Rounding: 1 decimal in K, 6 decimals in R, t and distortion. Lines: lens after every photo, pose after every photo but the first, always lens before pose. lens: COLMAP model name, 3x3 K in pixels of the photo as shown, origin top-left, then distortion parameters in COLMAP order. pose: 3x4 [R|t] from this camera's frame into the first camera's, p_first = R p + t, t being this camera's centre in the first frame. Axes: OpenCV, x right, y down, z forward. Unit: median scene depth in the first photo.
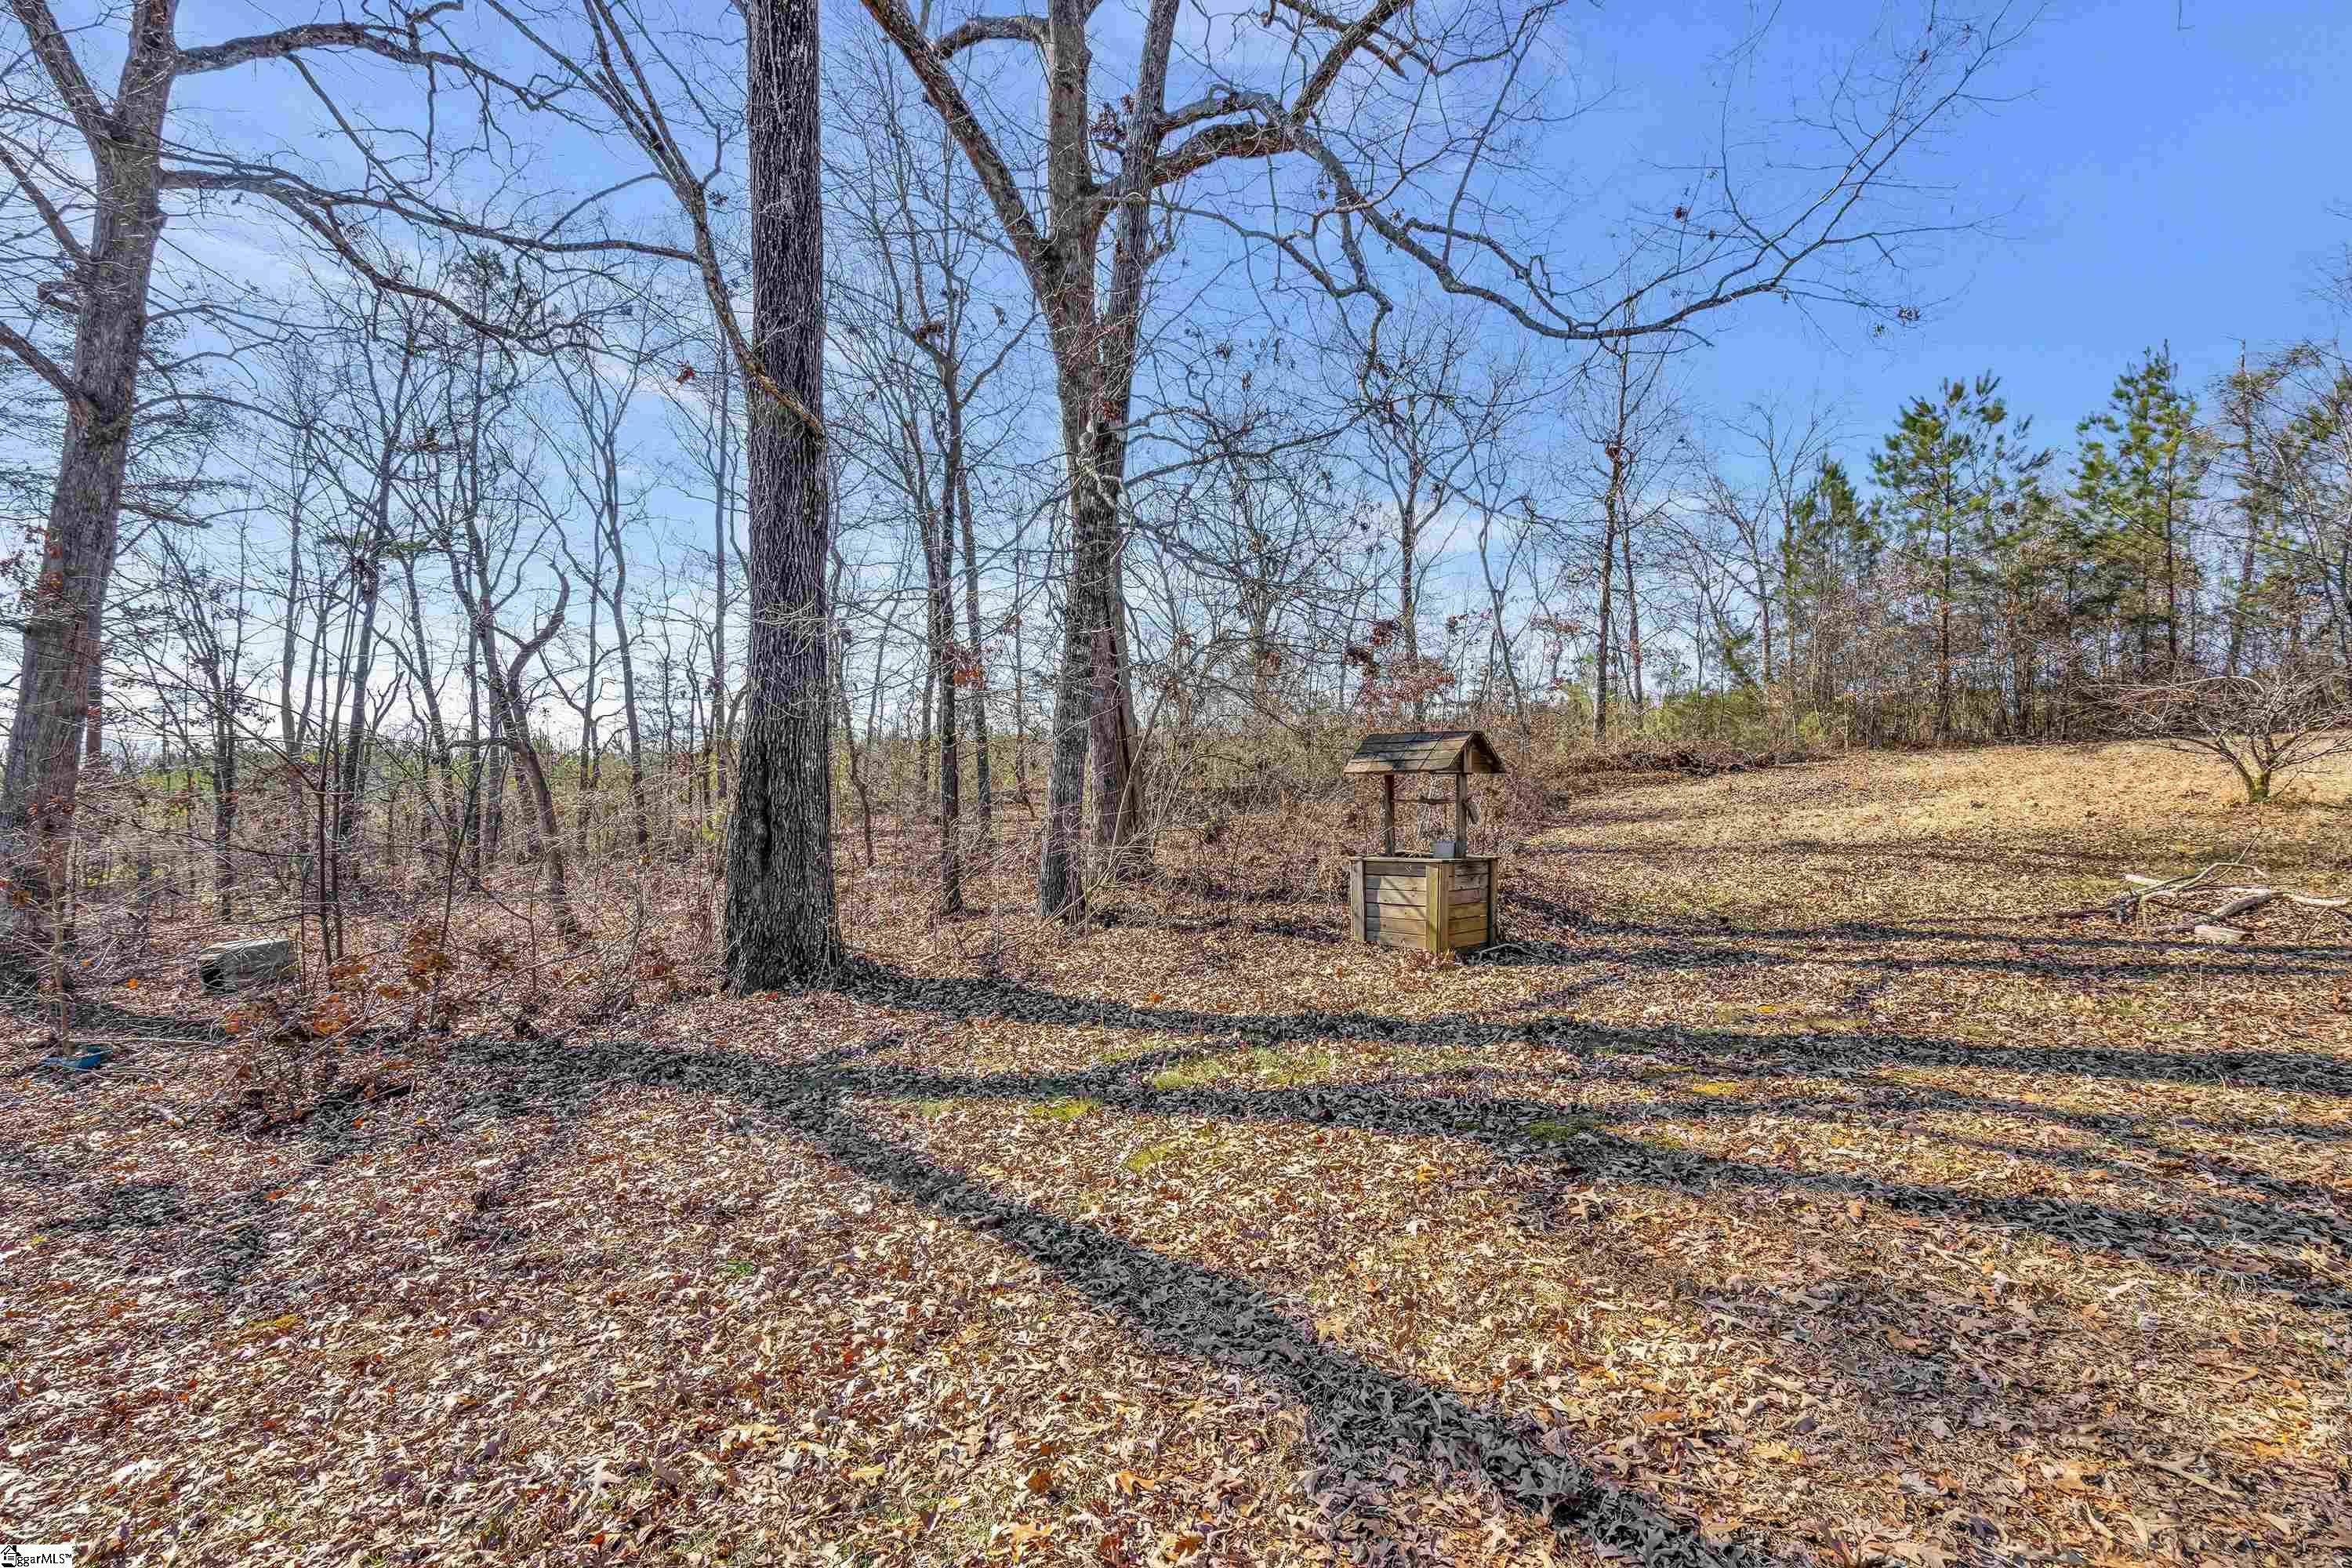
lens RADIAL K [[1043.9, 0, 1167.6], [0, 1043.9, 782.4], [0, 0, 1]] dist [-0.012034, 0.004246]
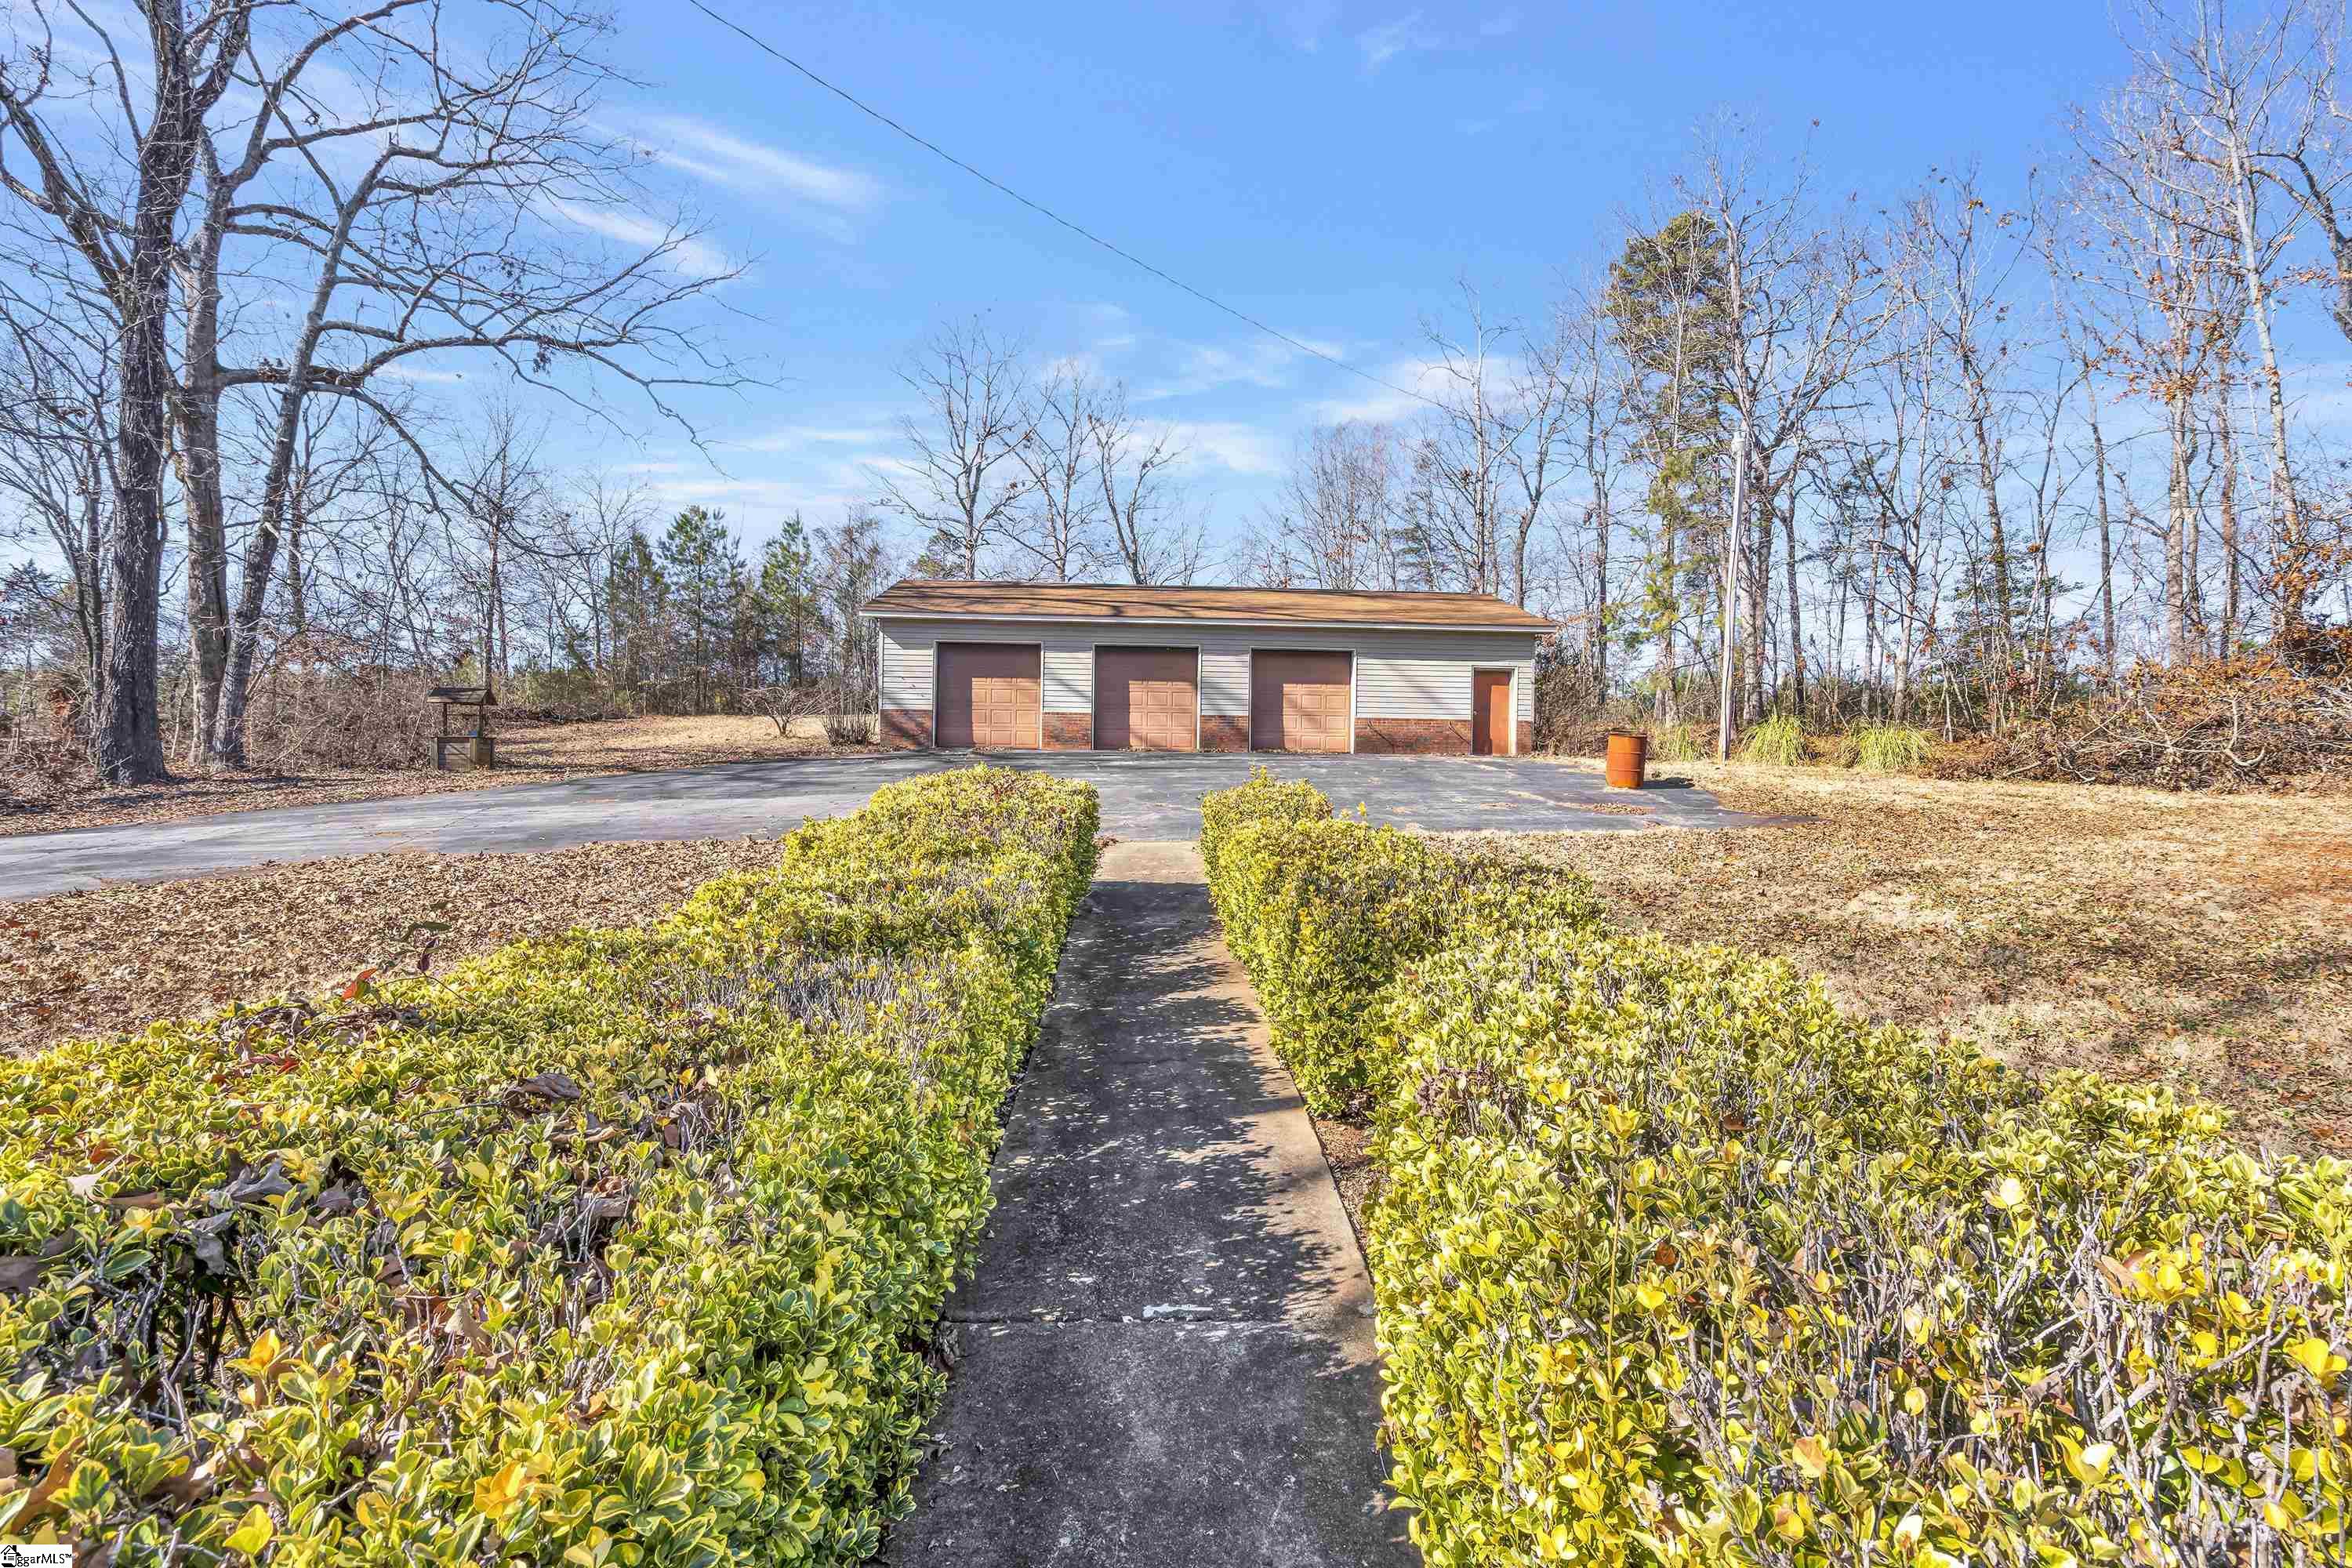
lens RADIAL K [[1043.9, 0, 1170.1], [0, 1043.9, 795.0], [0, 0, 1]] dist [-0.012034, 0.004246]
pose [[0.519701, -0.020098, 0.854112, -0.367220], [-0.010105, 0.999509, 0.029668, 0.043041], [-0.854289, -0.024049, 0.519242, -0.640997]]
